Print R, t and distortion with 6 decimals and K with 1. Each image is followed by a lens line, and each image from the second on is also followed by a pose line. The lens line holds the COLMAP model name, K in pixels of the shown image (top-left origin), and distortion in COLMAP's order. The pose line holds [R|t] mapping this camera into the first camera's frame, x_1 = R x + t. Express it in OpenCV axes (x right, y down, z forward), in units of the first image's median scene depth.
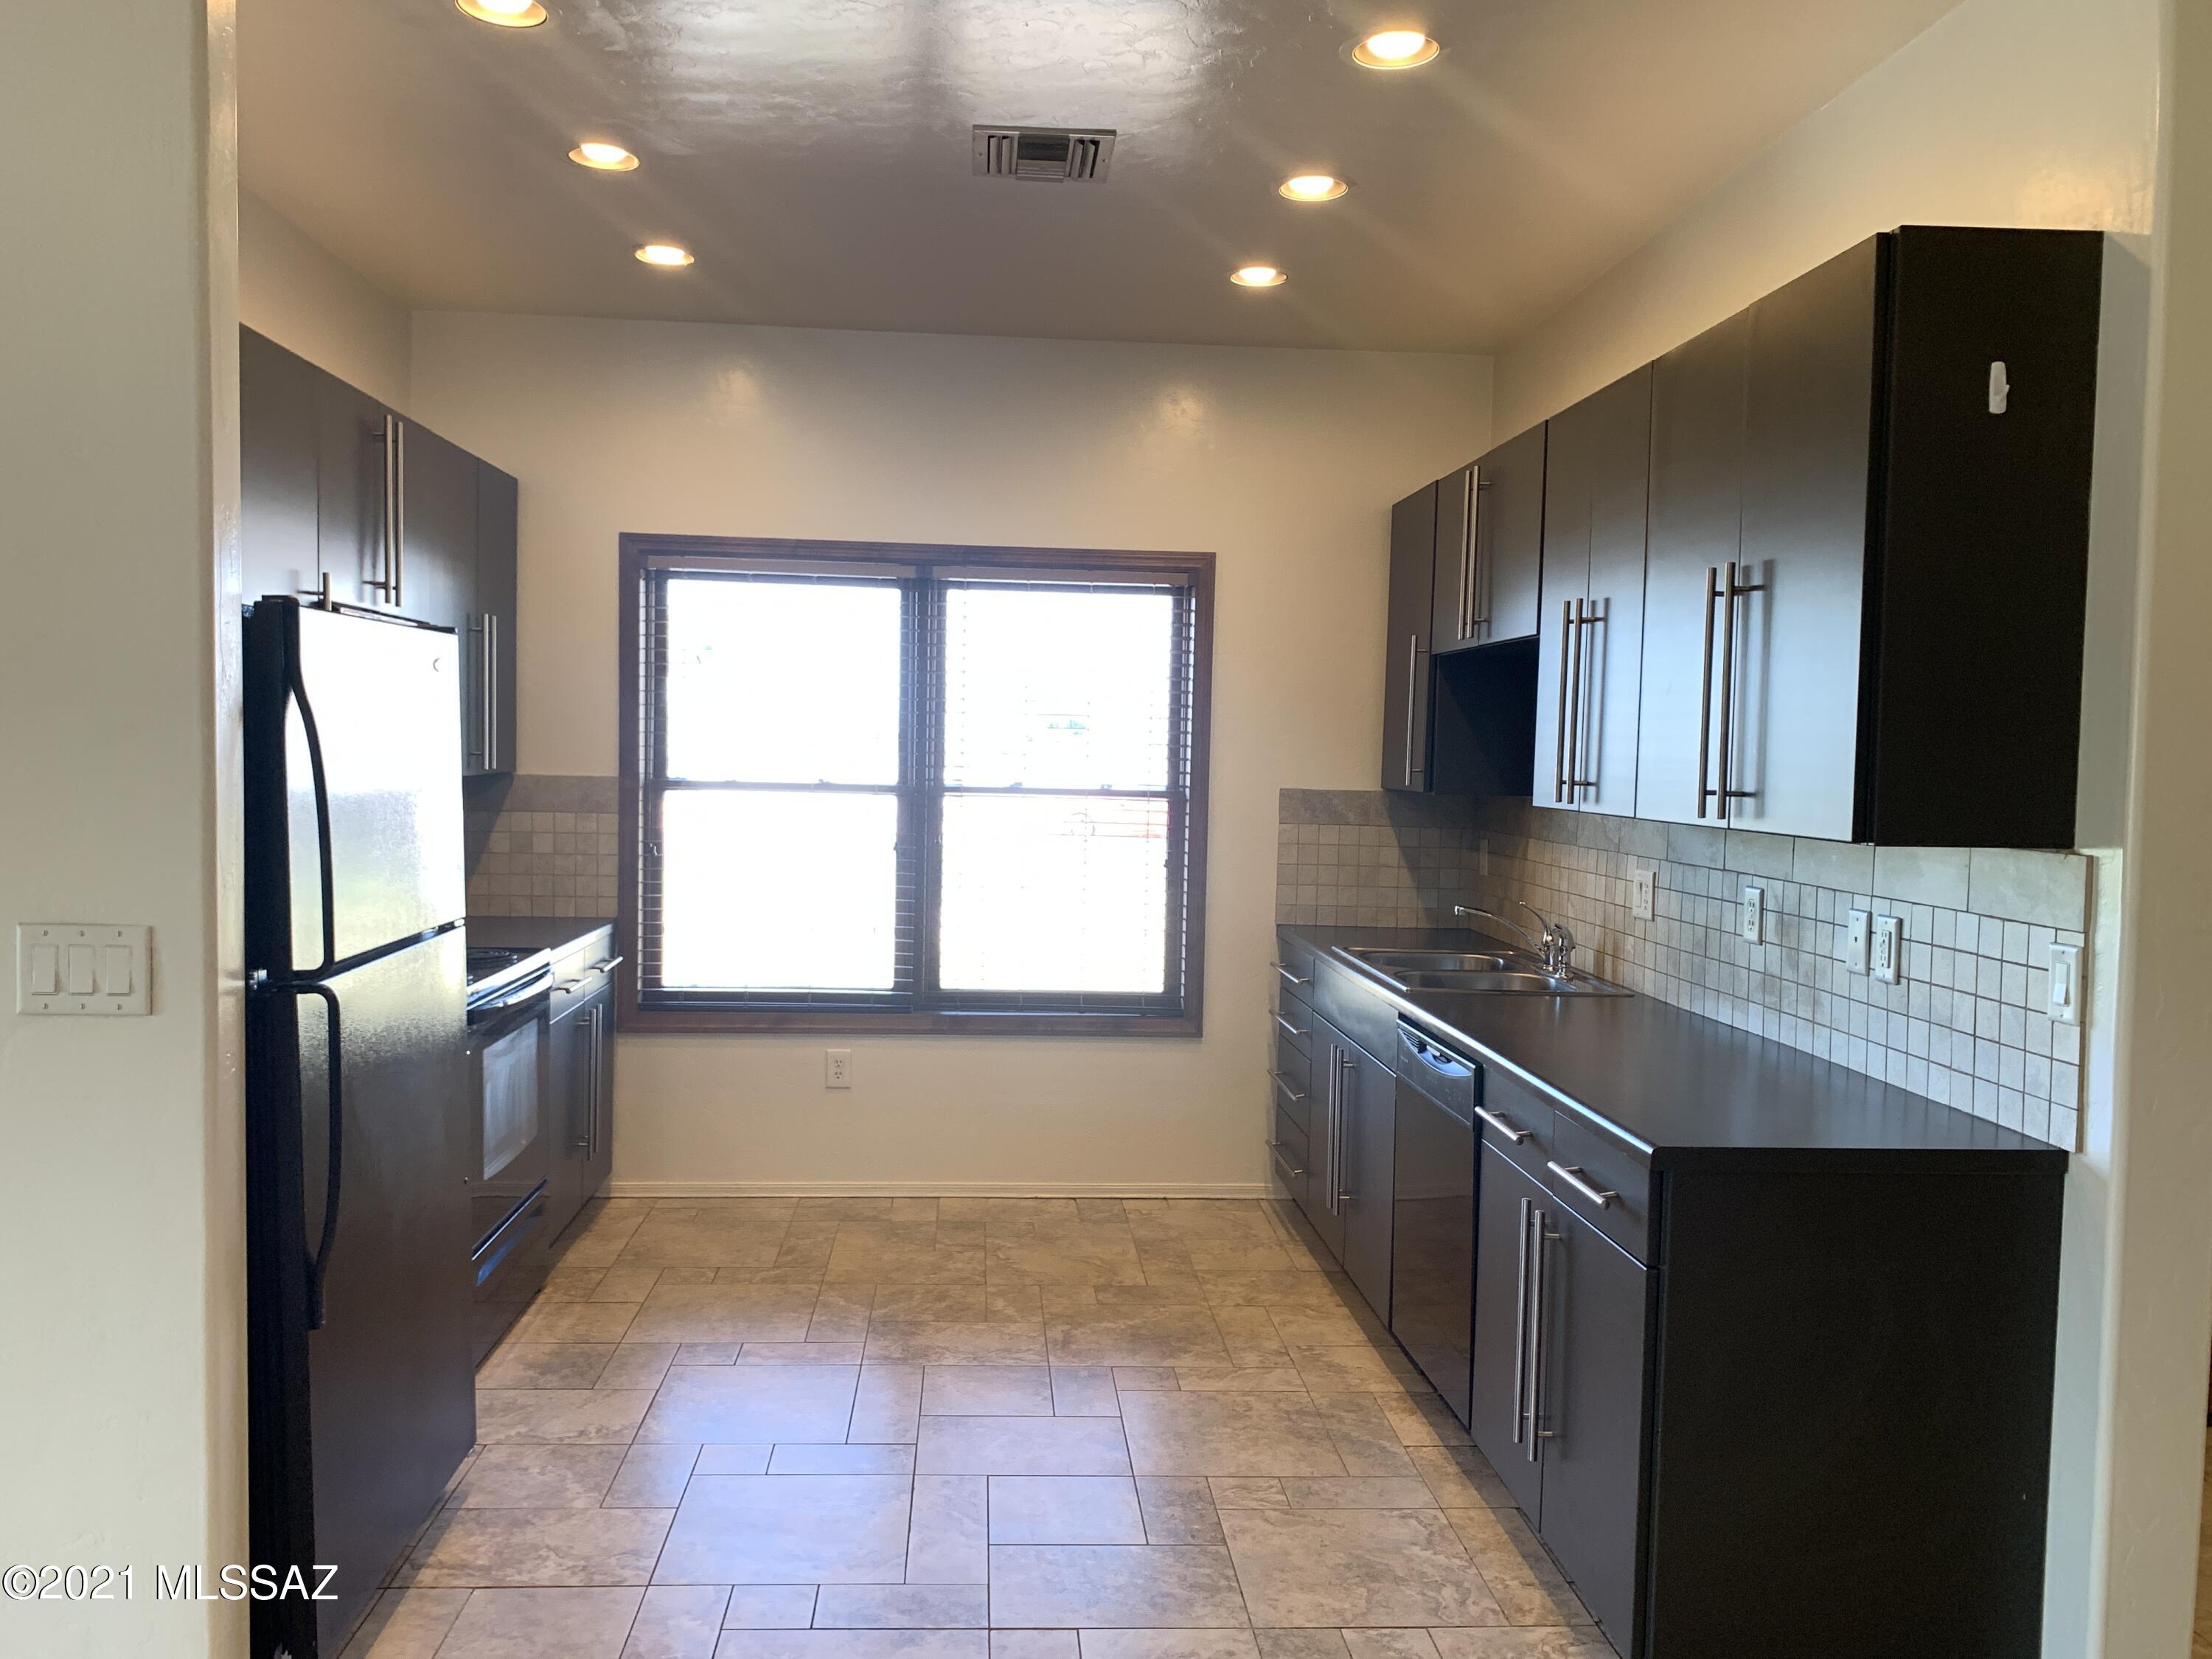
lens RADIAL K [[1678.0, 0, 1077.1], [0, 1678.0, 830.9], [0, 0, 1]] dist [0.059038, -0.095759]
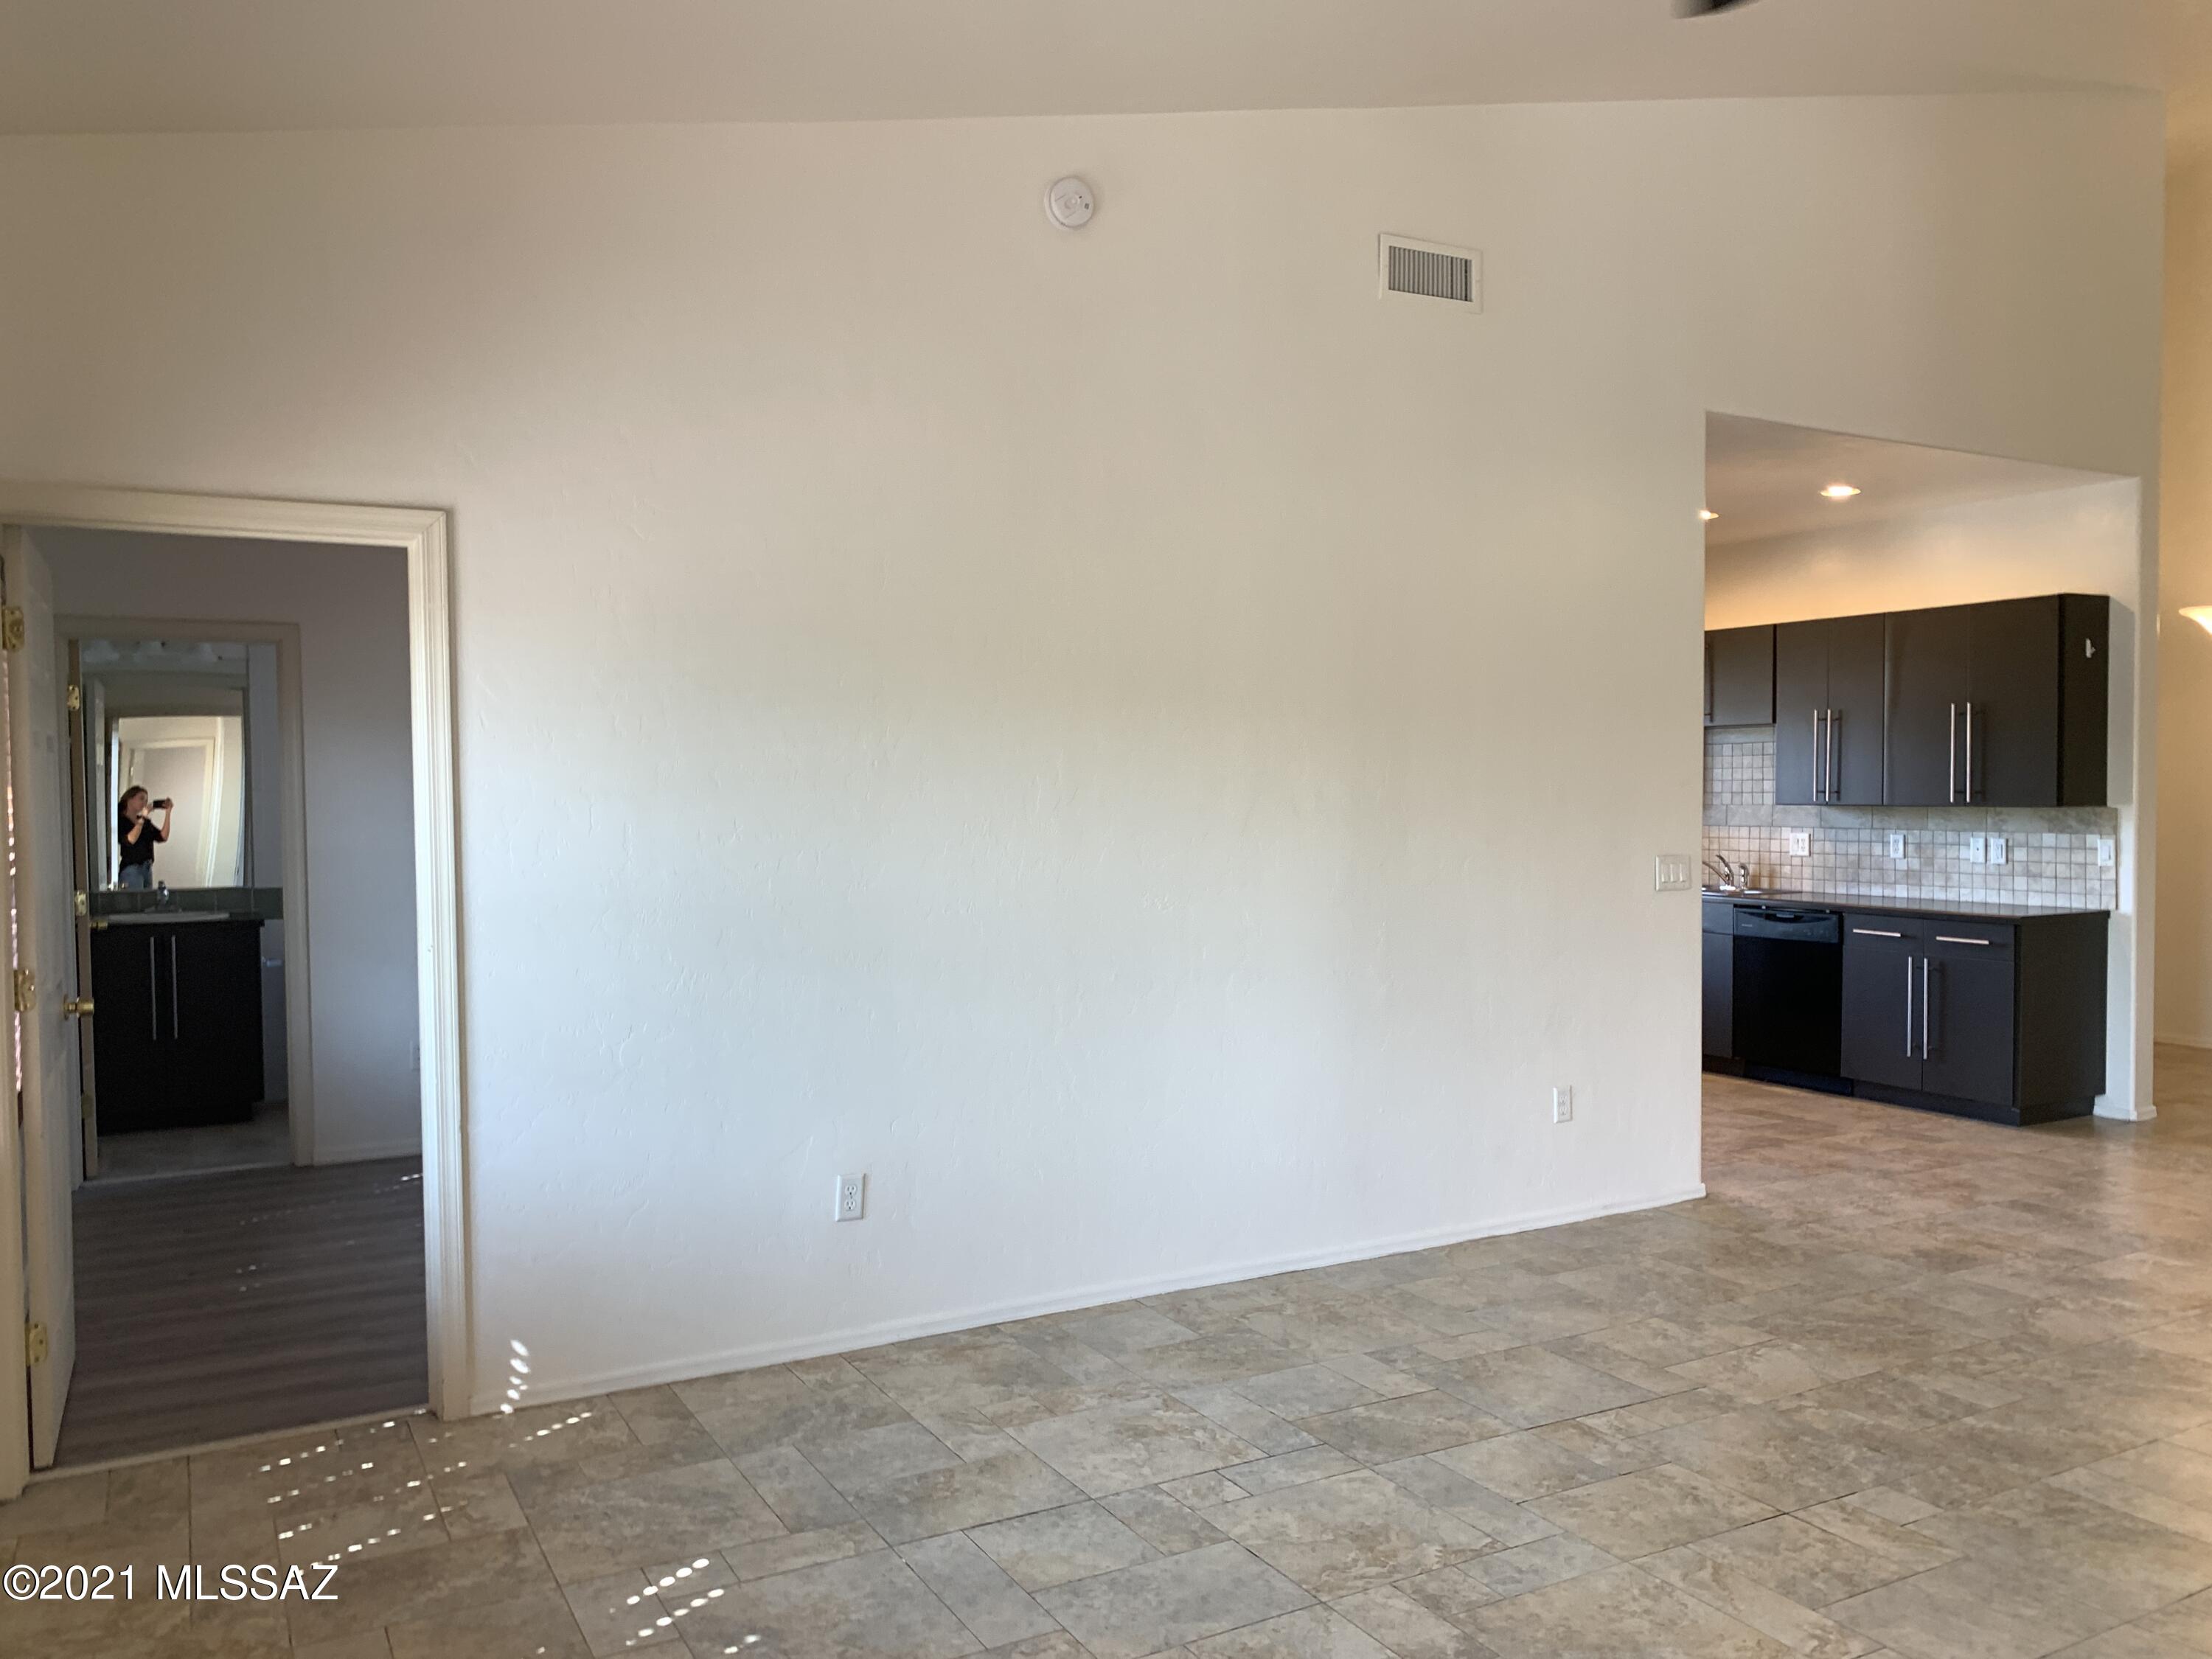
lens RADIAL K [[1692.8, 0, 1119.0], [0, 1692.8, 830.0], [0, 0, 1]] dist [0.034263, -0.034121]
pose [[0.900908, -0.037804, 0.432360, -1.218181], [0.046439, 0.998877, -0.009428, 0.000124], [-0.431518, 0.028572, 0.901652, -0.500531]]
